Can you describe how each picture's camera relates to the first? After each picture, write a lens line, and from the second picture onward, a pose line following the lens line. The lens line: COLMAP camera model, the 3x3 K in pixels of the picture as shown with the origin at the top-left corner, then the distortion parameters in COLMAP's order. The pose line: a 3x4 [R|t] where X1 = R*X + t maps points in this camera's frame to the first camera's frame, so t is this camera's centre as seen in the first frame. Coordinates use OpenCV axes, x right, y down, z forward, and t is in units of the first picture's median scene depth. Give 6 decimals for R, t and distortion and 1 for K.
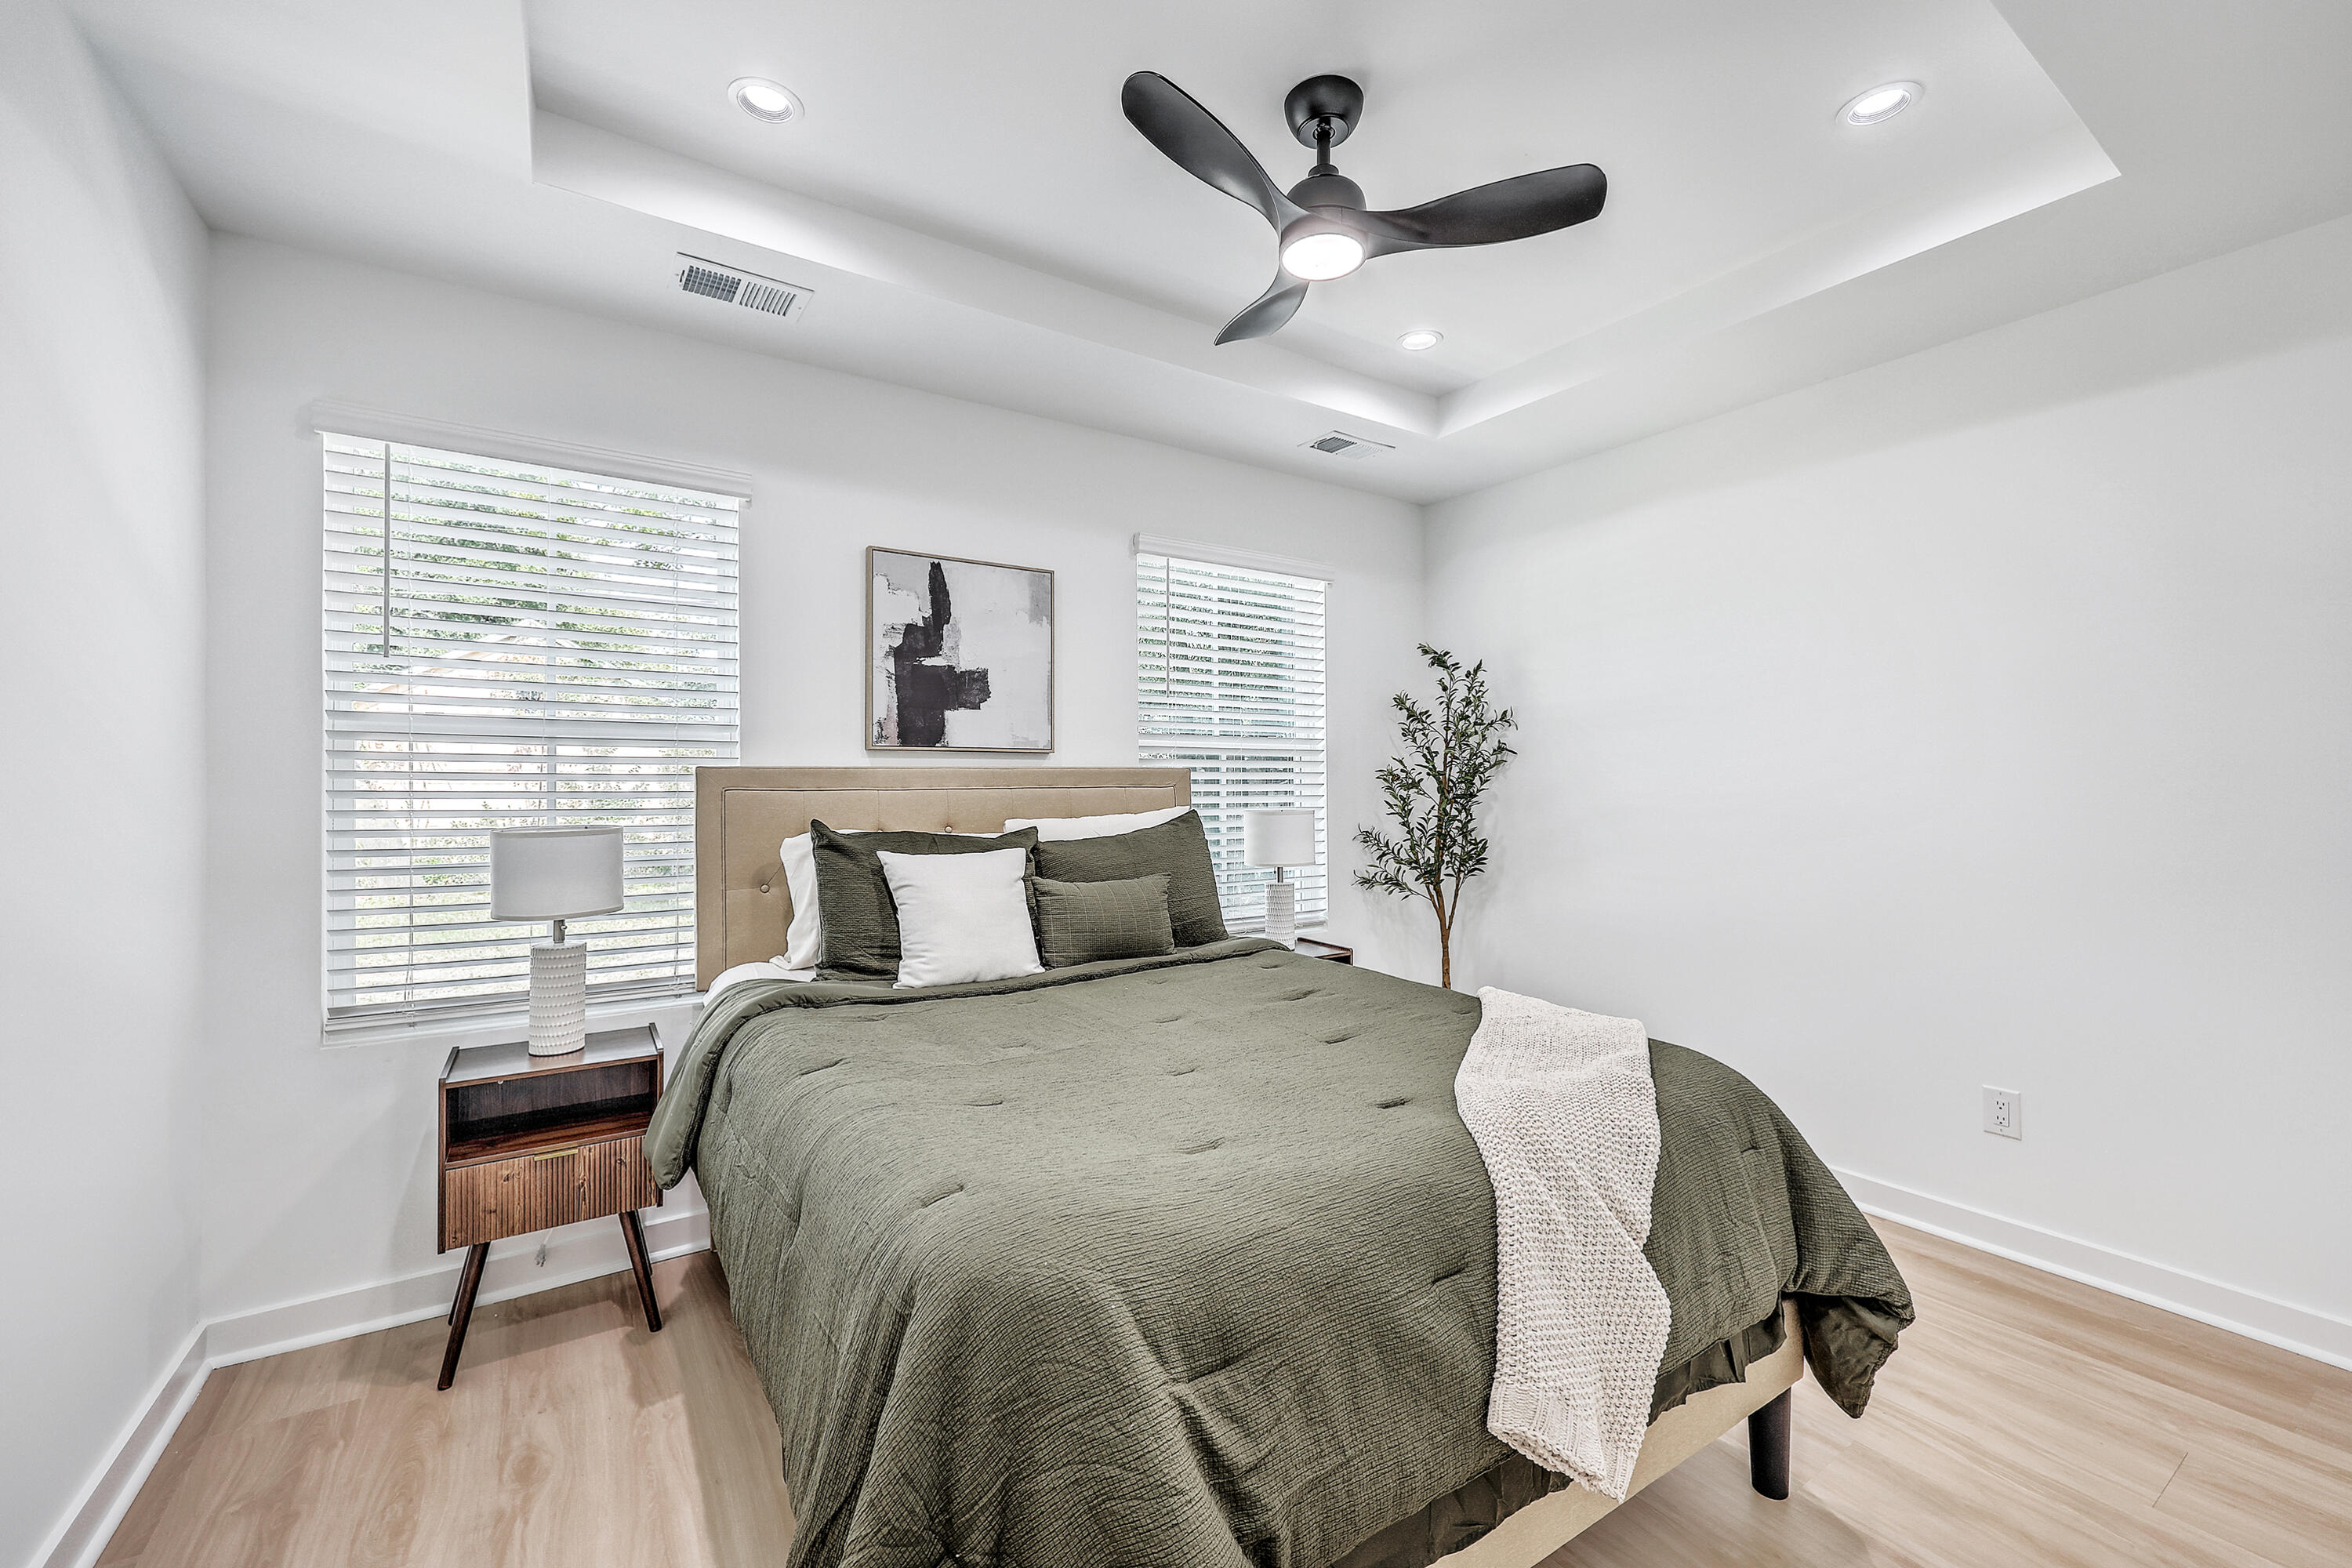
lens RADIAL K [[953.0, 0, 1179.4], [0, 953.0, 767.7], [0, 0, 1]] dist [-0.002476, 0.000972]
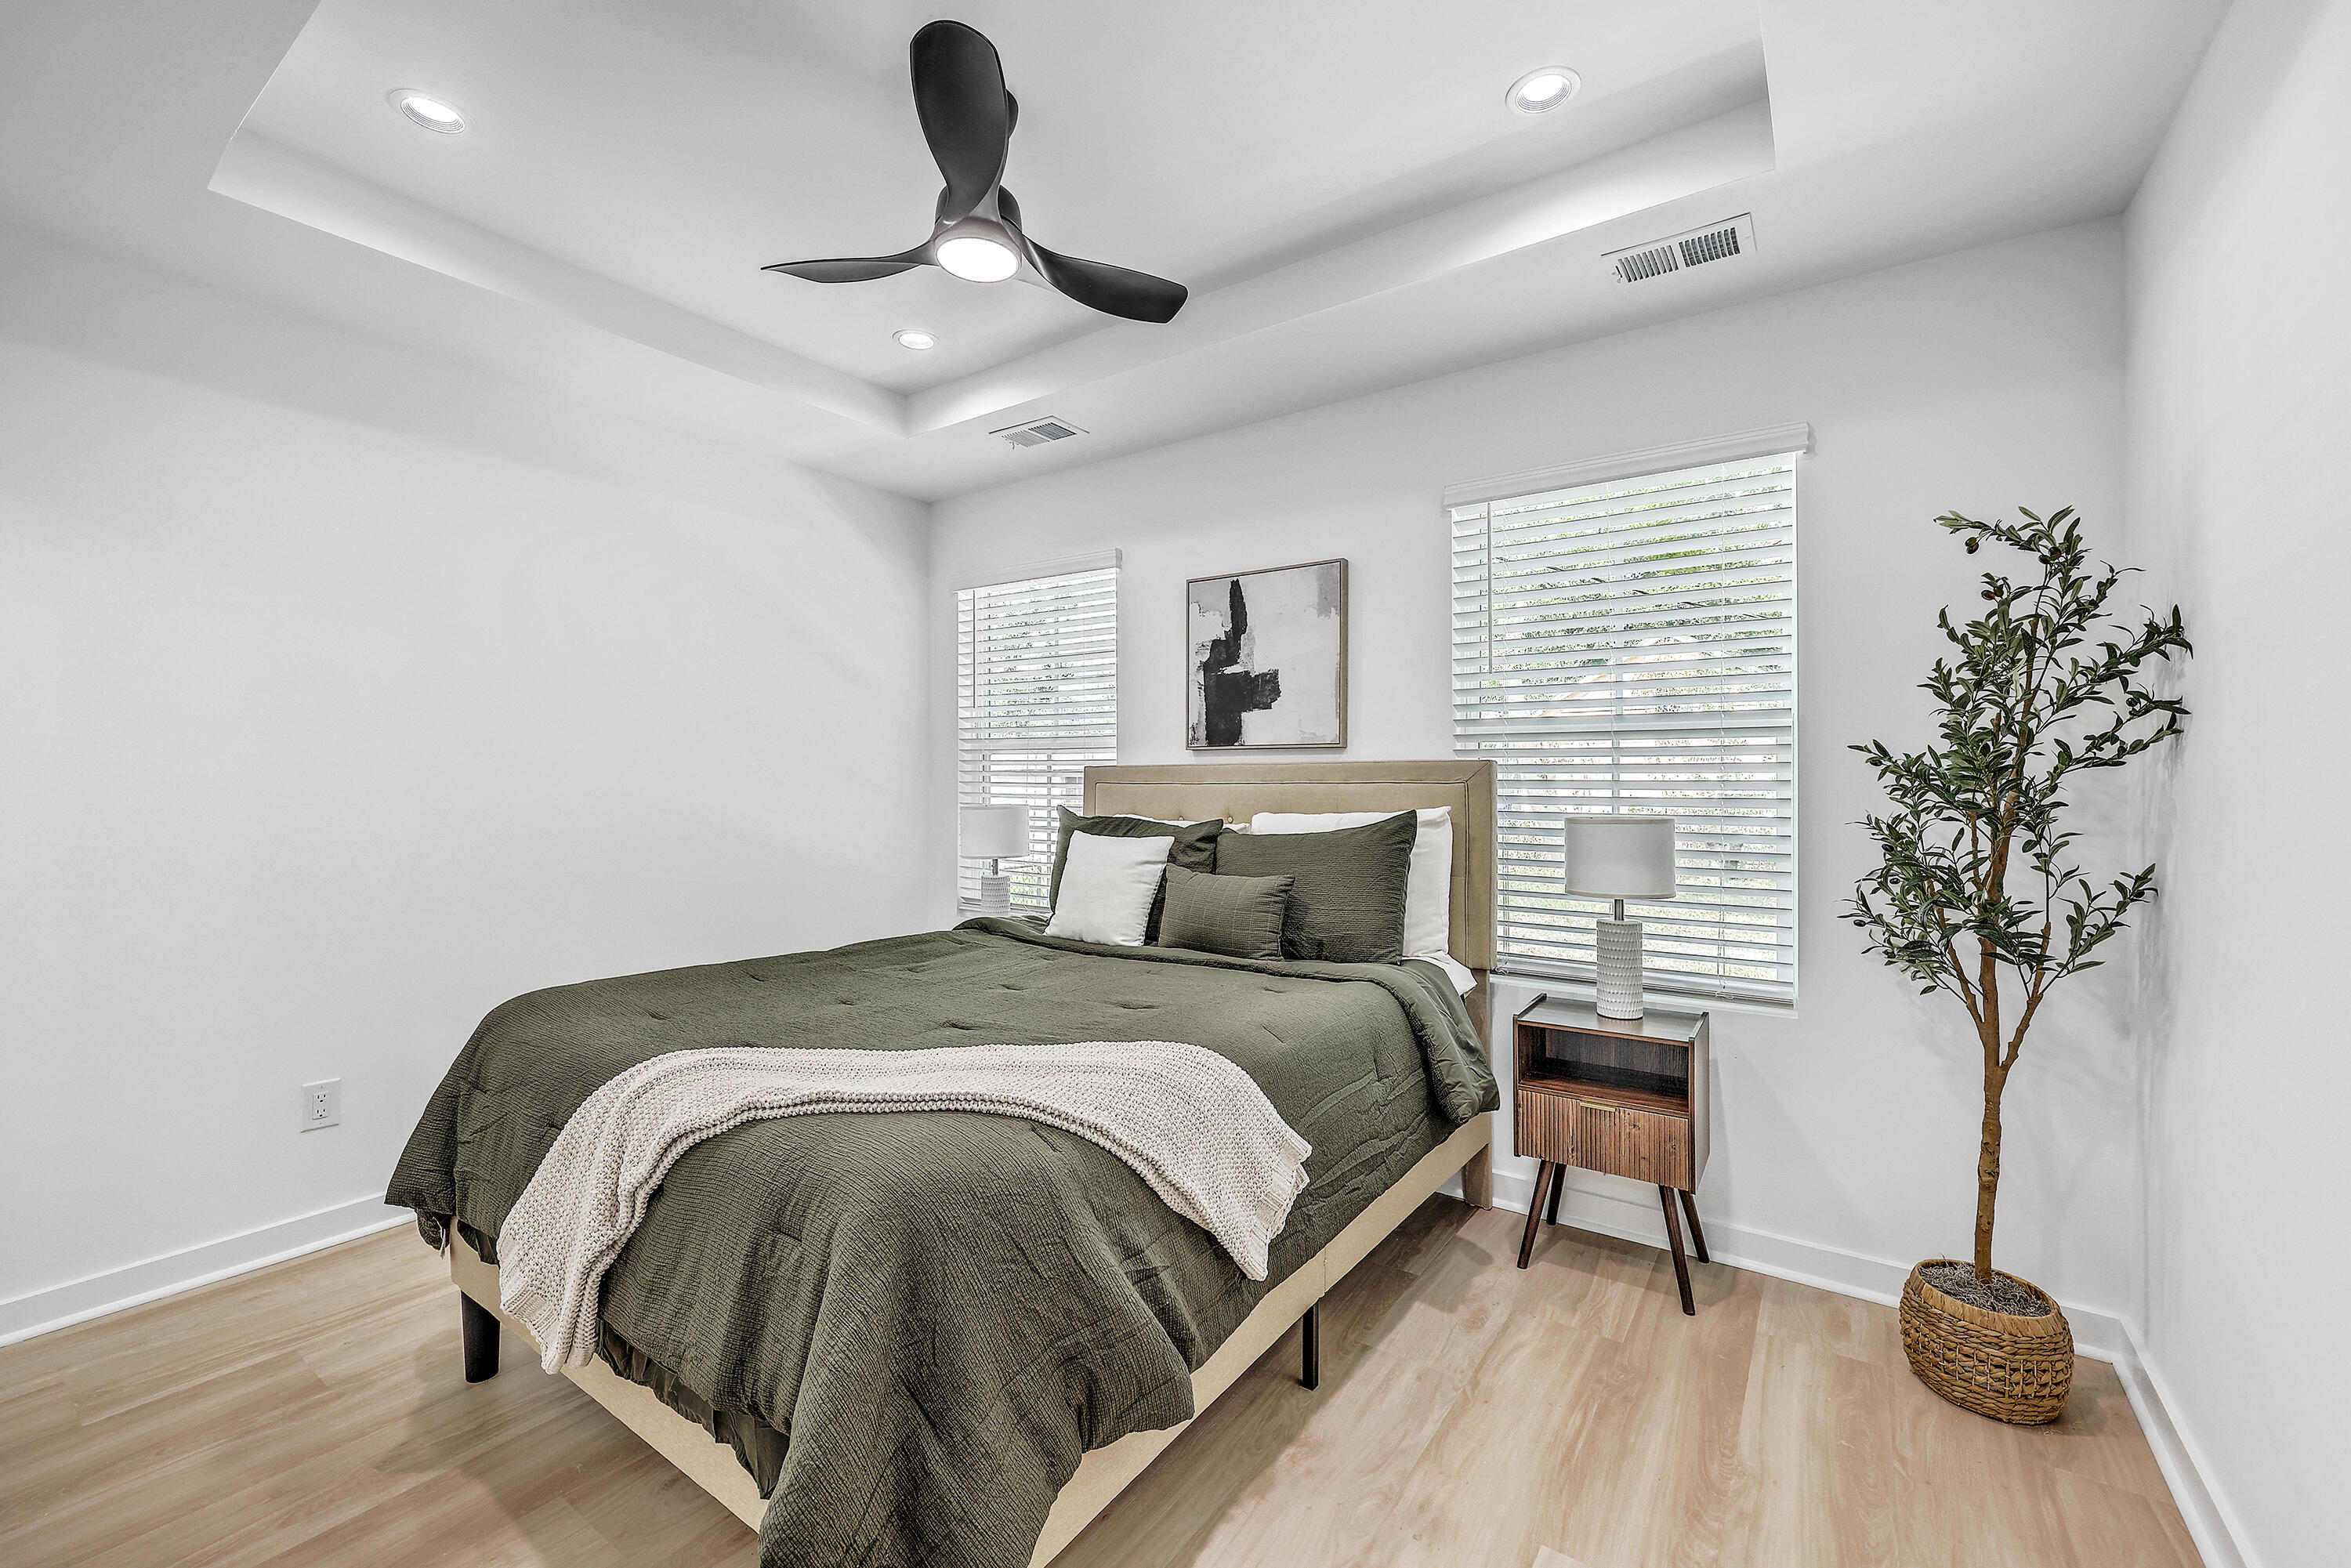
lens RADIAL K [[952.5, 0, 1163.4], [0, 952.5, 796.4], [0, 0, 1]] dist [-0.002476, 0.000972]
pose [[0.362370, 0.021623, -0.931784, 0.713282], [0.015427, 0.999455, 0.029192, 0.003286], [0.931907, -0.024953, 0.361839, 0.484325]]
